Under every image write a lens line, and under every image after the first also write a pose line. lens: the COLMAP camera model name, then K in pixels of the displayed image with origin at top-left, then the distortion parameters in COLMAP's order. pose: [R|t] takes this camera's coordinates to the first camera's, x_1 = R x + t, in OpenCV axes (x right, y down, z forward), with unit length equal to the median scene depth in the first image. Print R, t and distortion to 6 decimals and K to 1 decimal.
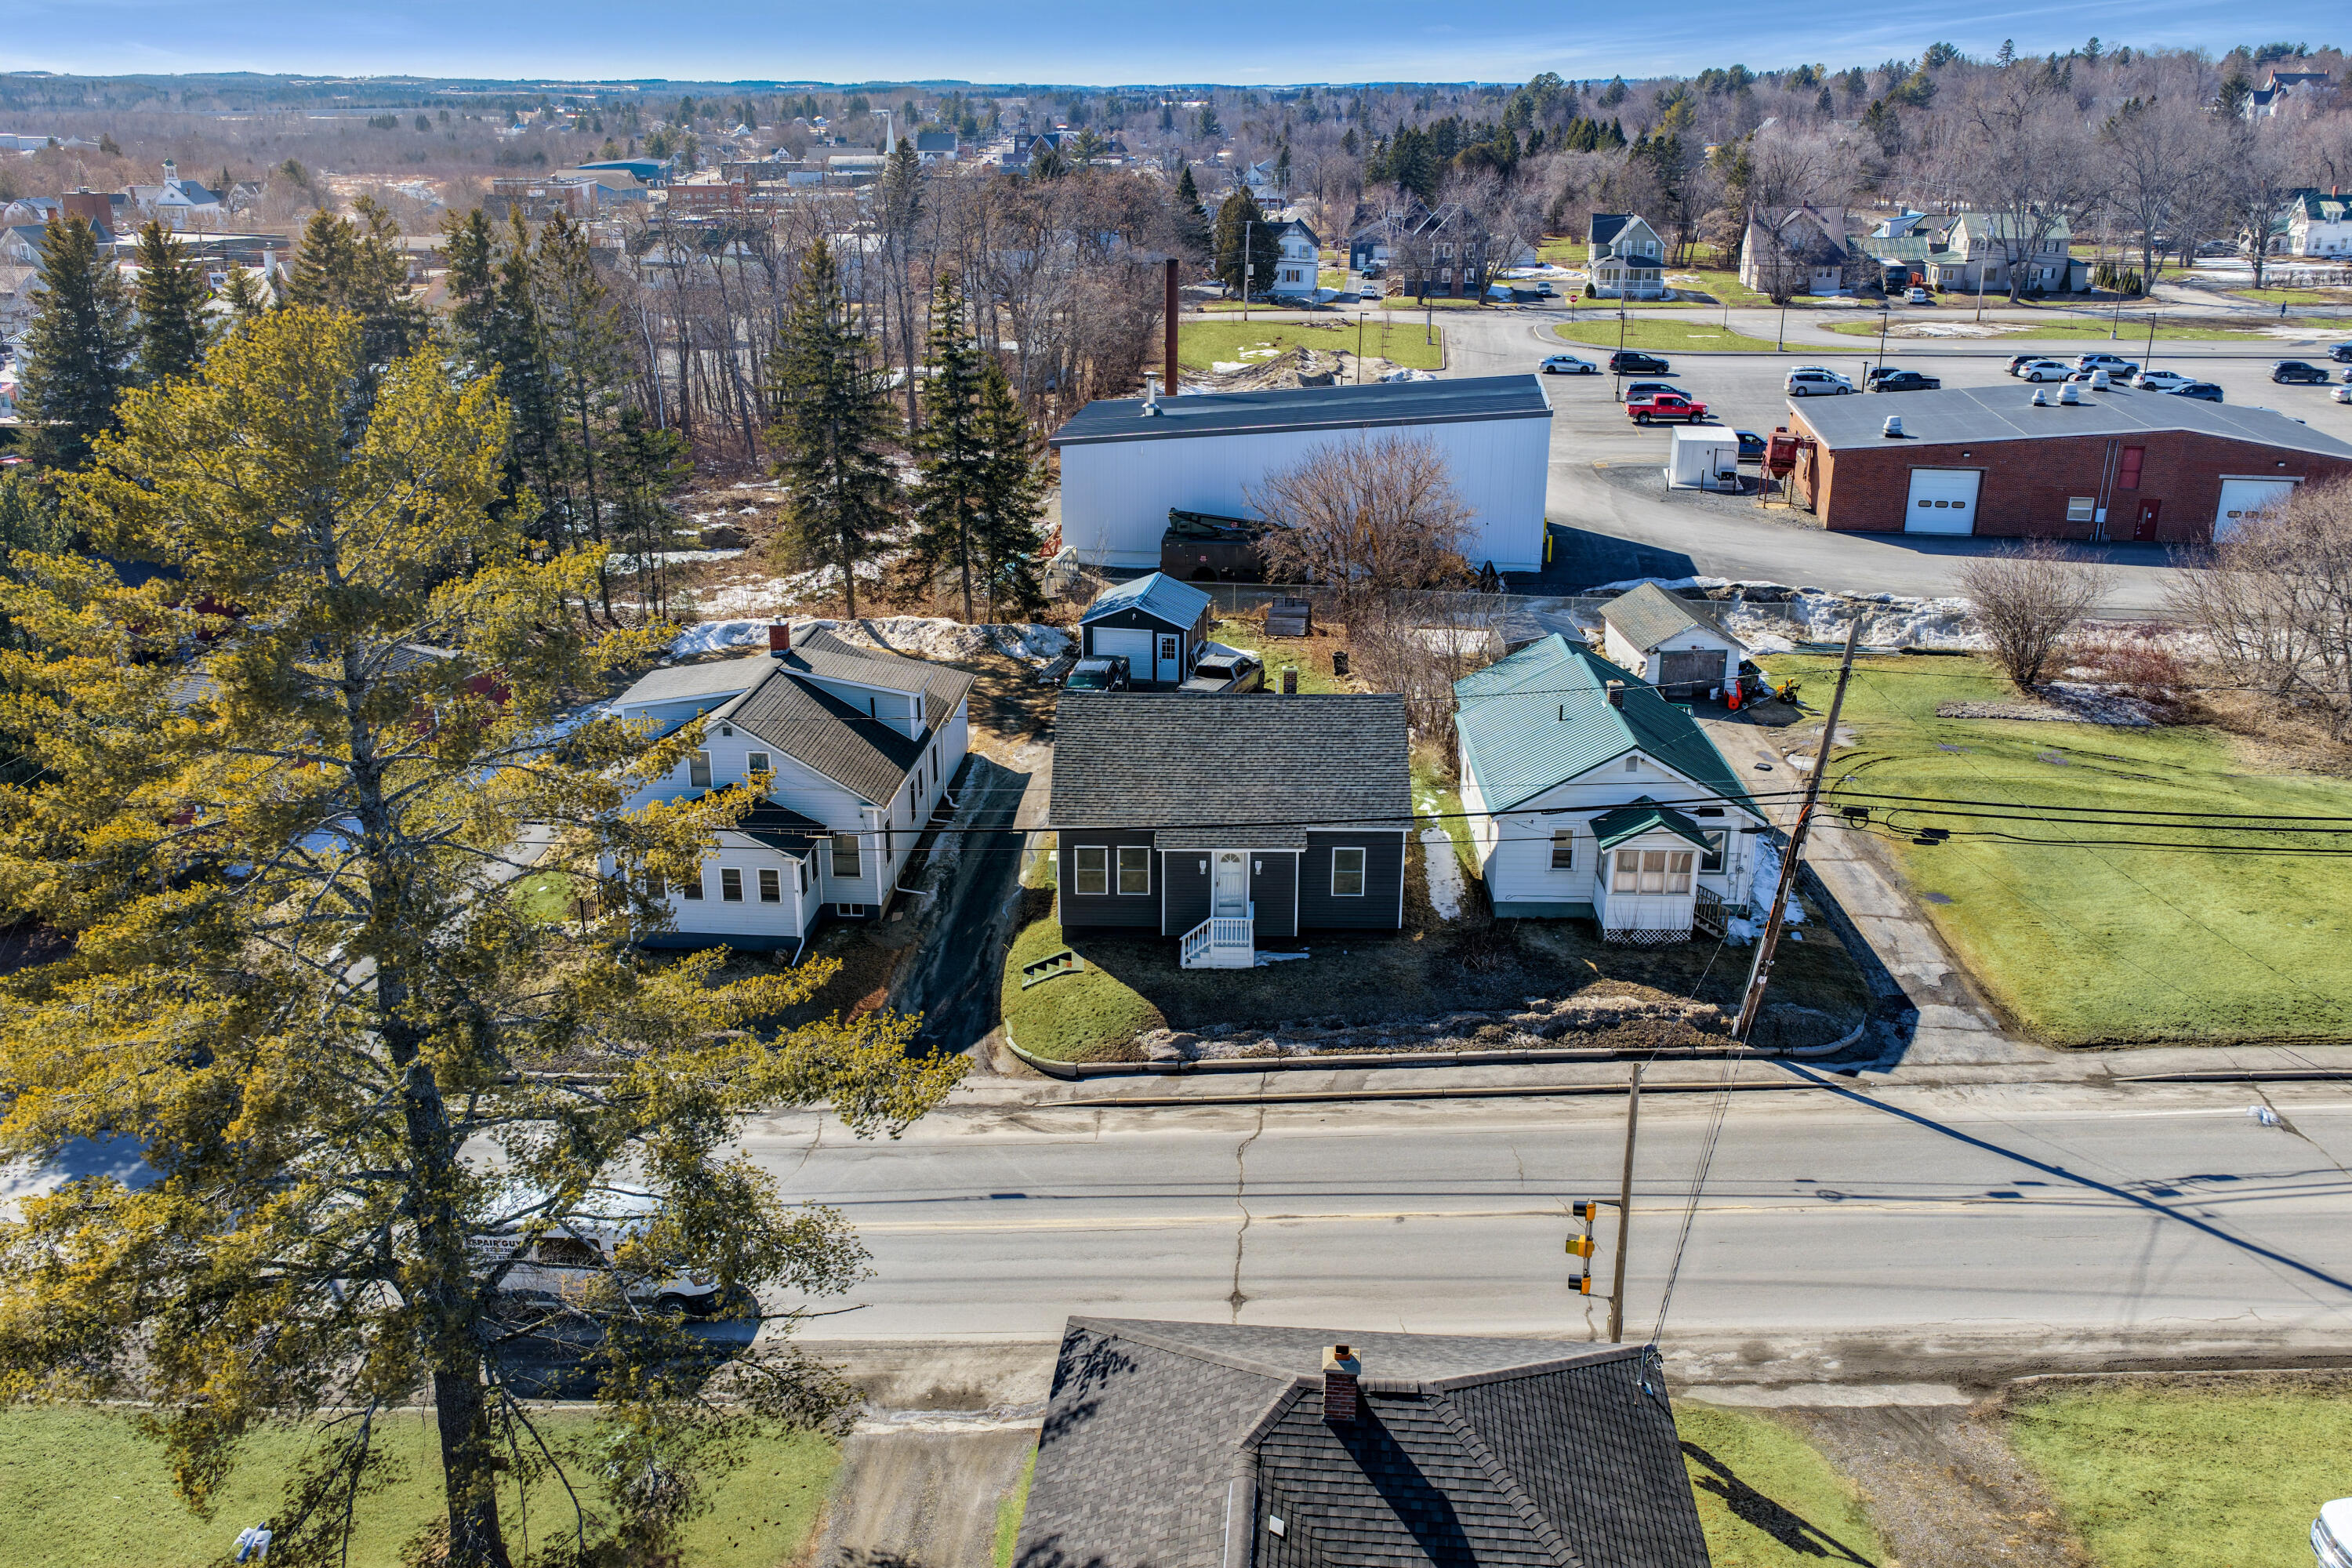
lens RADIAL K [[1964.0, 0, 1176.0], [0, 1964.0, 784.0], [0, 0, 1]] dist [0.006107, 0.001557]
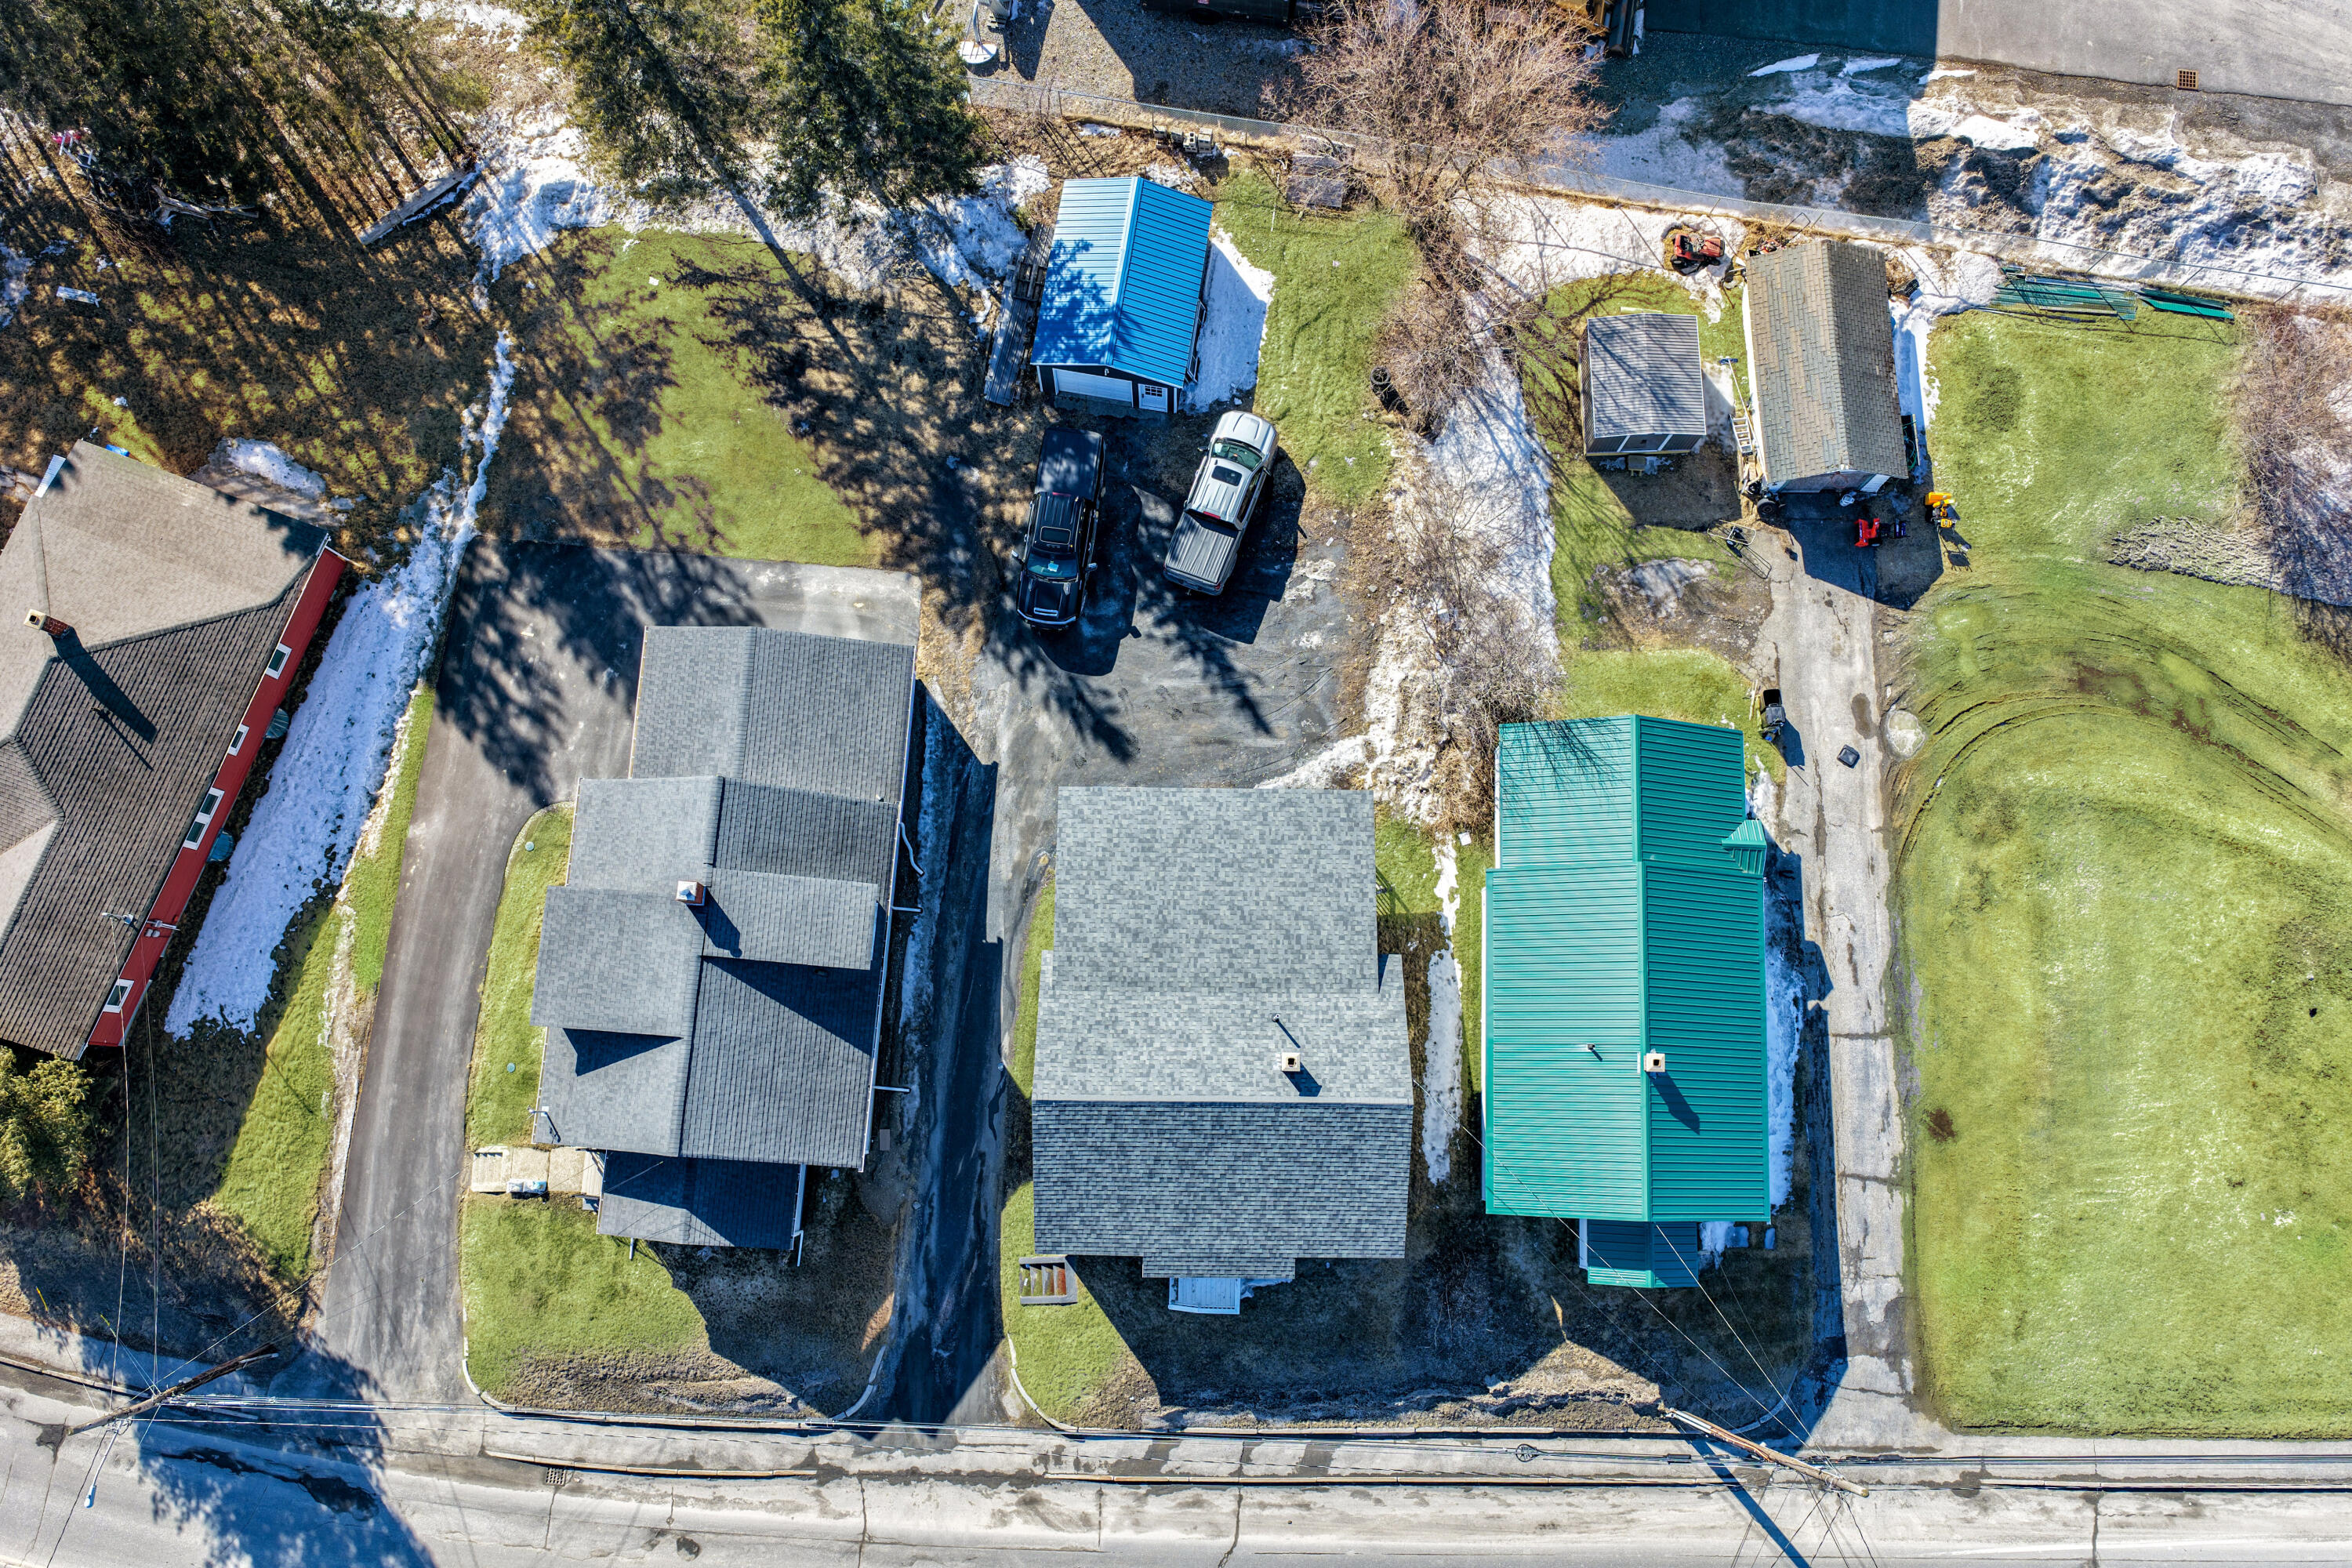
lens RADIAL K [[1964.0, 0, 1176.0], [0, 1964.0, 784.0], [0, 0, 1]] dist [0.006107, 0.001557]
pose [[0.999963, -0.002859, -0.008061, 0.015243], [0.008438, 0.483361, 0.875380, -0.970313], [0.001393, -0.875416, 0.483368, 0.736201]]
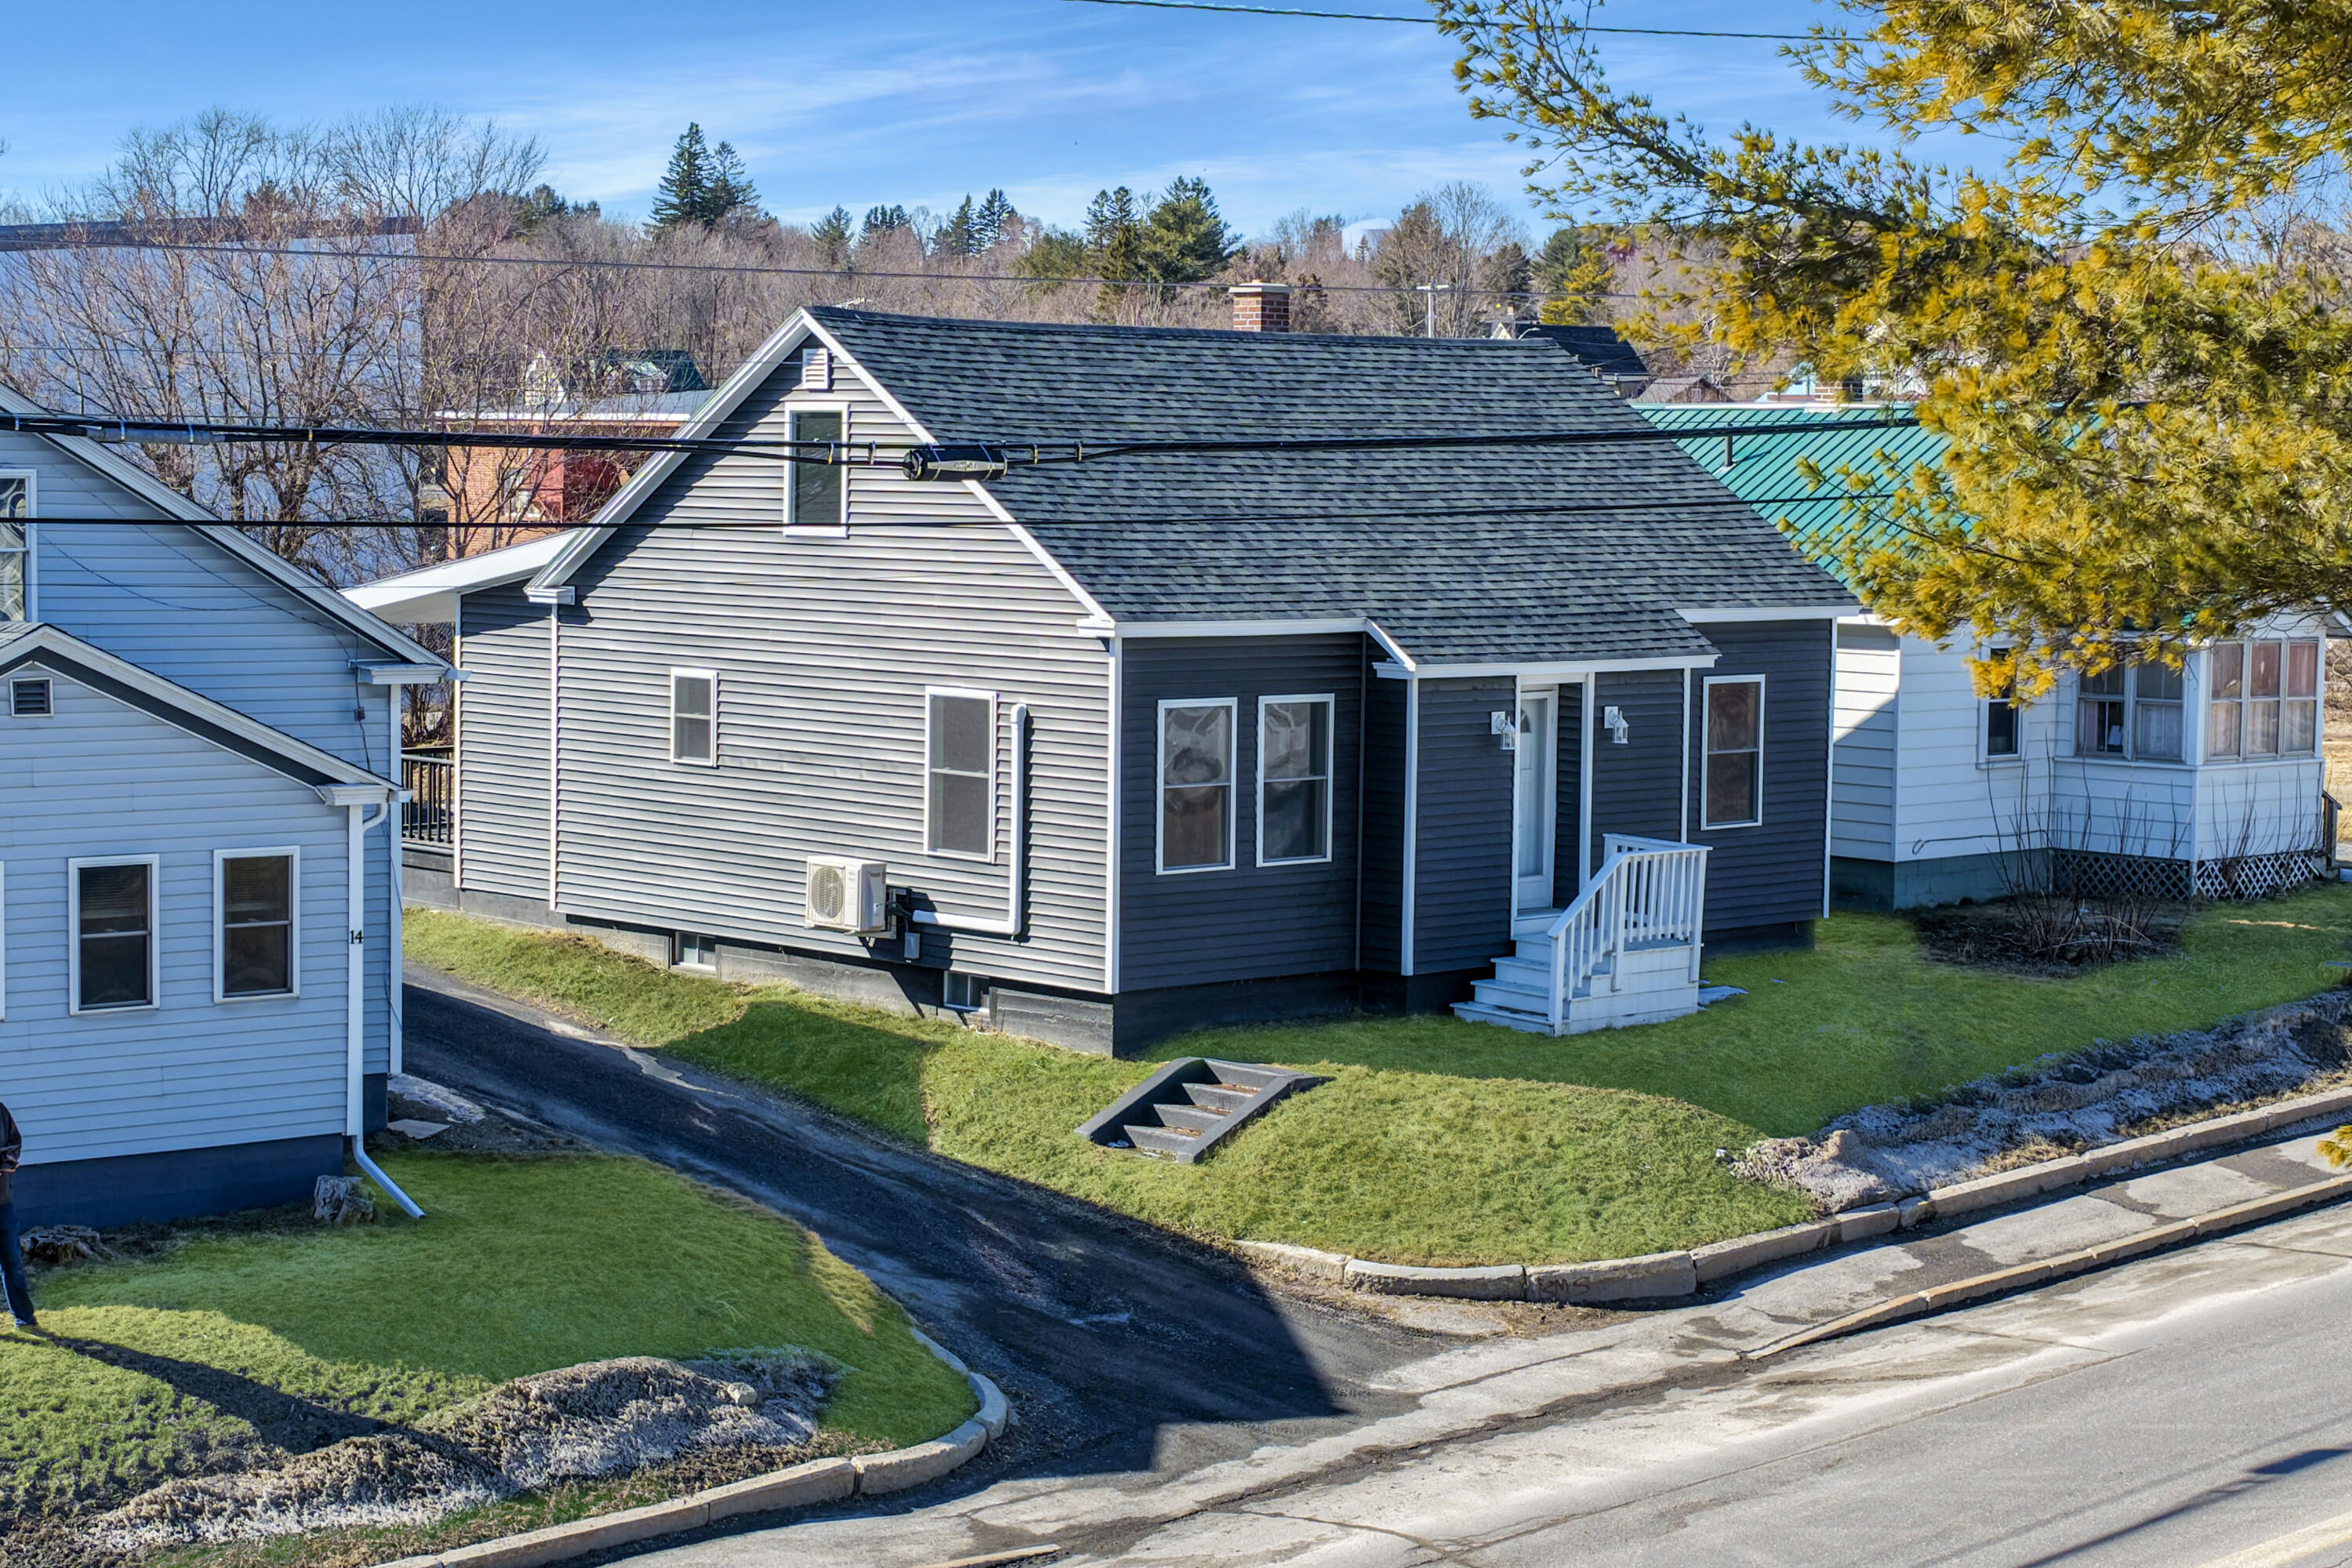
lens RADIAL K [[4289.8, 0, 1176.0], [0, 4289.8, 784.0], [0, 0, 1]] dist [0.008578, 0.106206]
pose [[0.709244, -0.045908, 0.703467, -0.521505], [0.222273, 0.961541, -0.161349, 0.152731], [-0.669005, 0.270798, 0.692171, 0.556040]]
